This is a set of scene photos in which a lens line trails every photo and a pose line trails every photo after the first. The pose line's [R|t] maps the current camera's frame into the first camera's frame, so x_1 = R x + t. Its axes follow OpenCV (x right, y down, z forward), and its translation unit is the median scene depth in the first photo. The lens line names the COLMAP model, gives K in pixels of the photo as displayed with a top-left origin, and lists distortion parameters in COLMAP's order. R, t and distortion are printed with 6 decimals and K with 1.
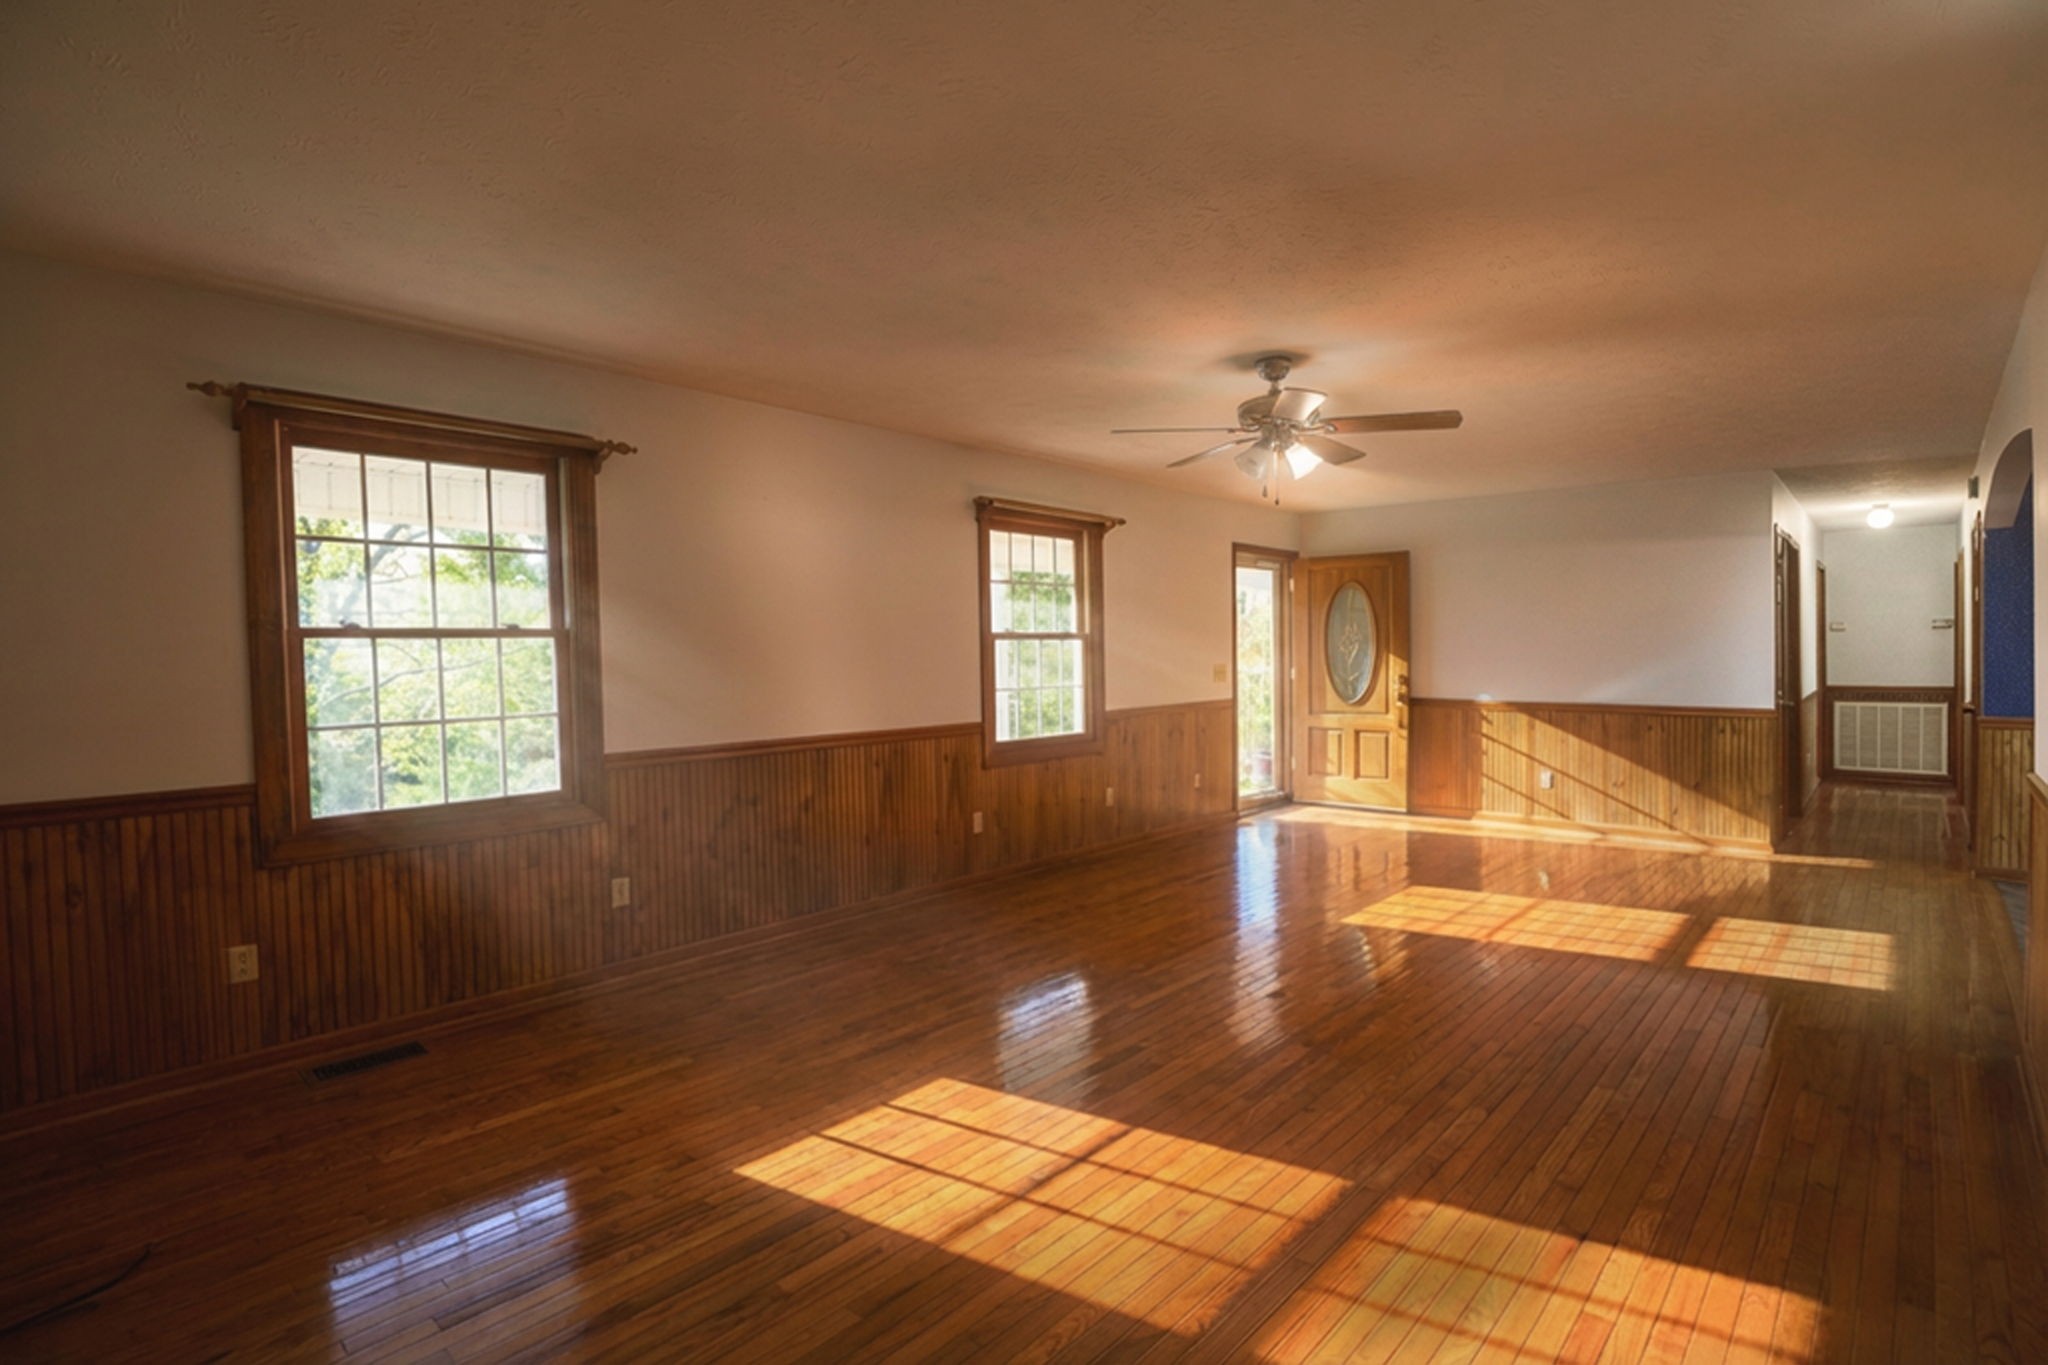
lens RADIAL K [[980.6, 0, 1024.0], [0, 980.6, 682.5], [0, 0, 1]] dist [-0.002776, -0.000807]
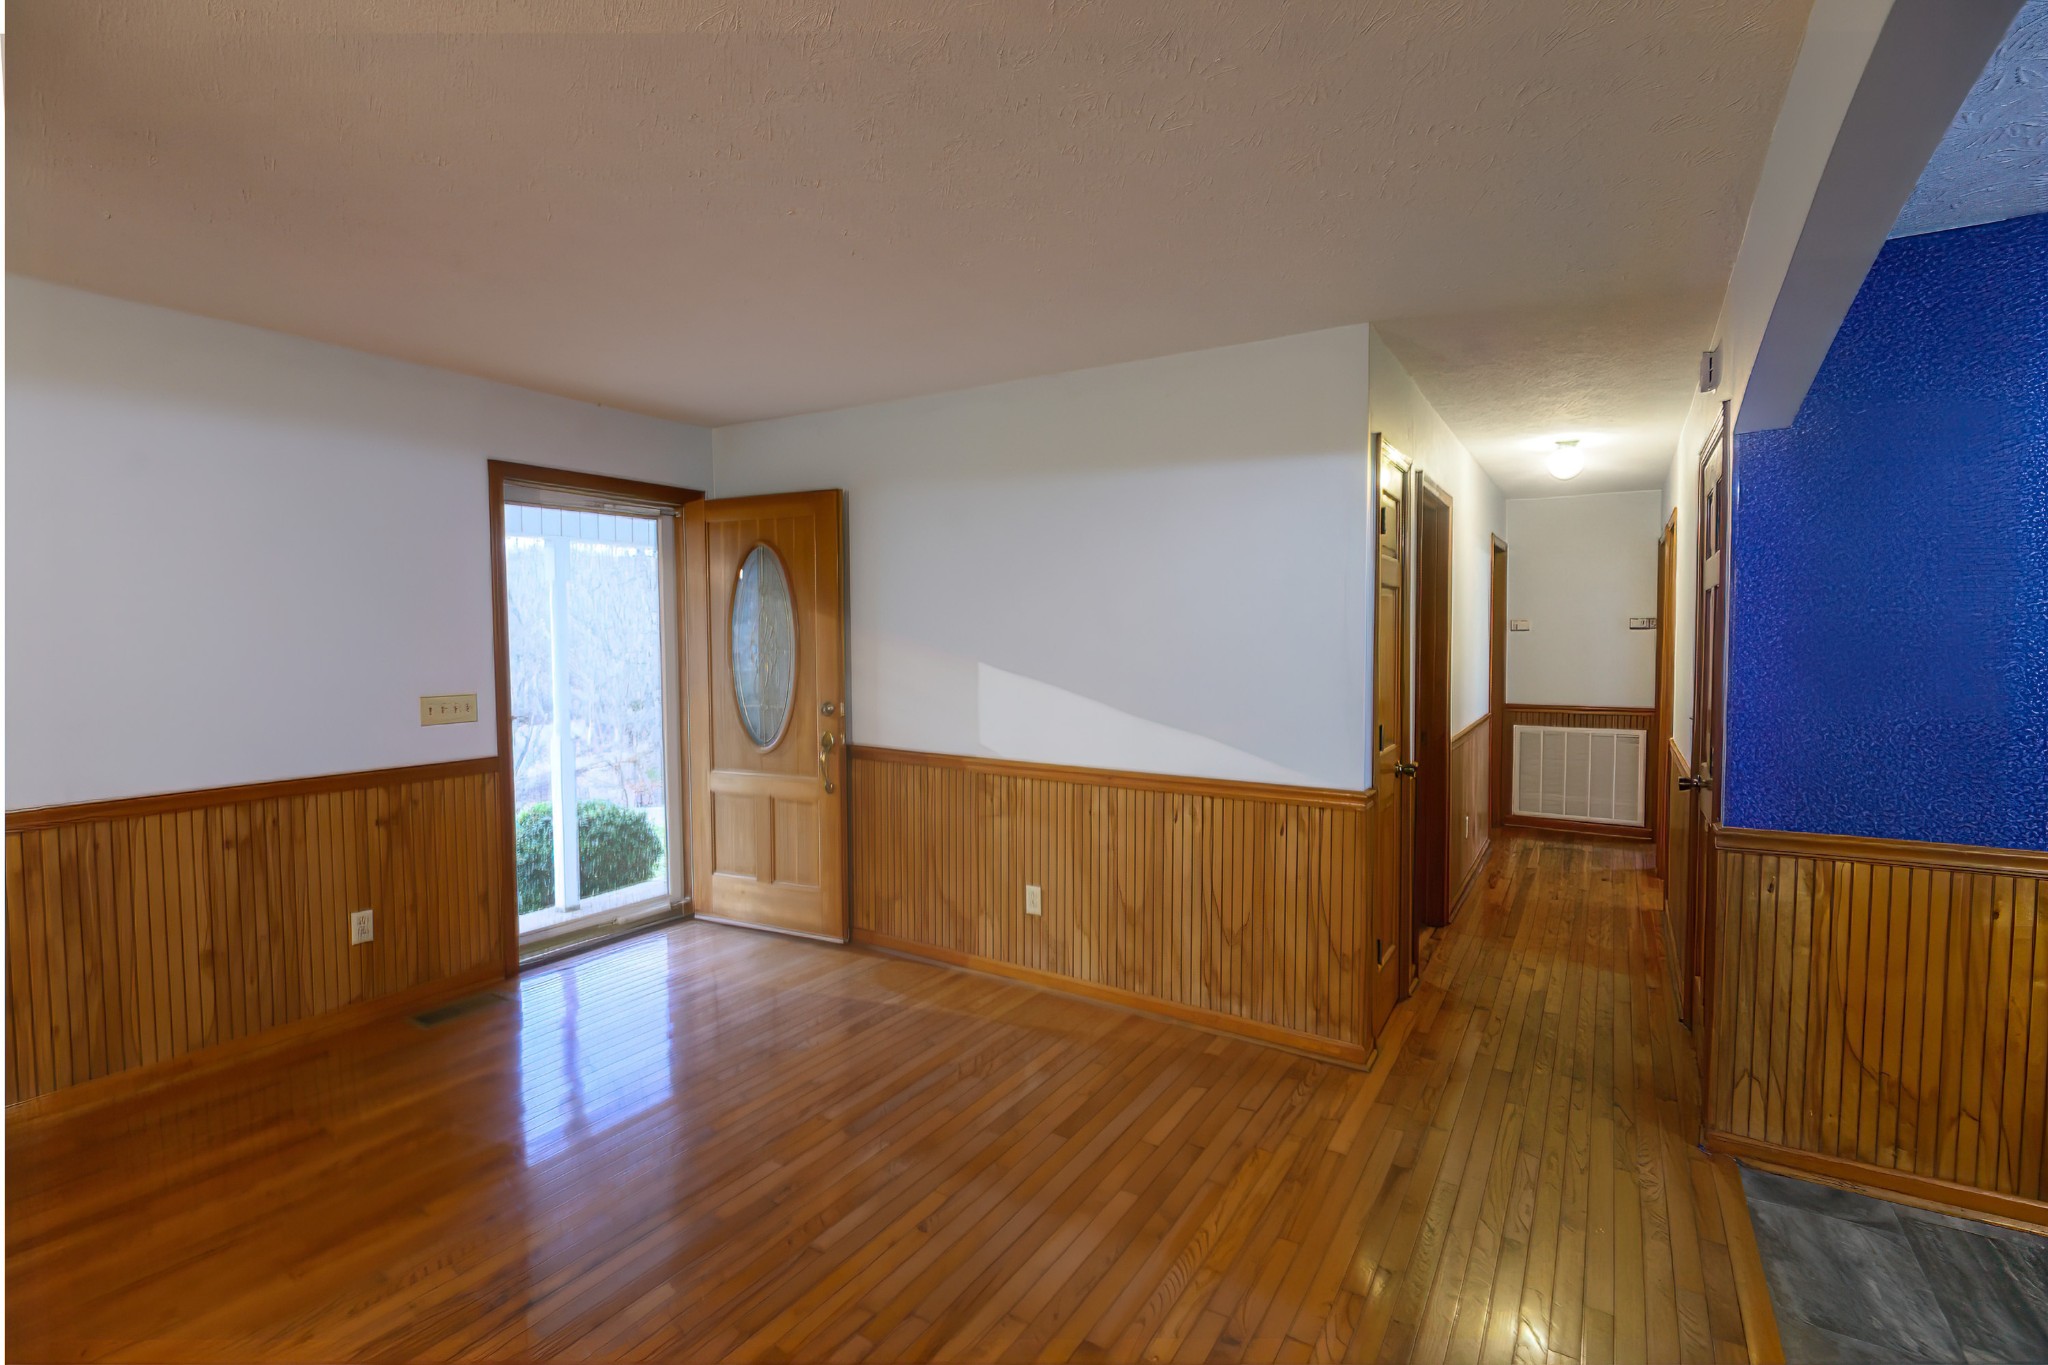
lens RADIAL K [[944.5, 0, 1024.0], [0, 944.5, 682.5], [0, 0, 1]] dist [-0.005440, -0.001063]
pose [[0.983356, -0.003412, 0.181656, 0.380884], [-0.000101, 0.999813, 0.019329, -0.031137], [-0.181688, -0.019026, 0.983172, 0.415412]]
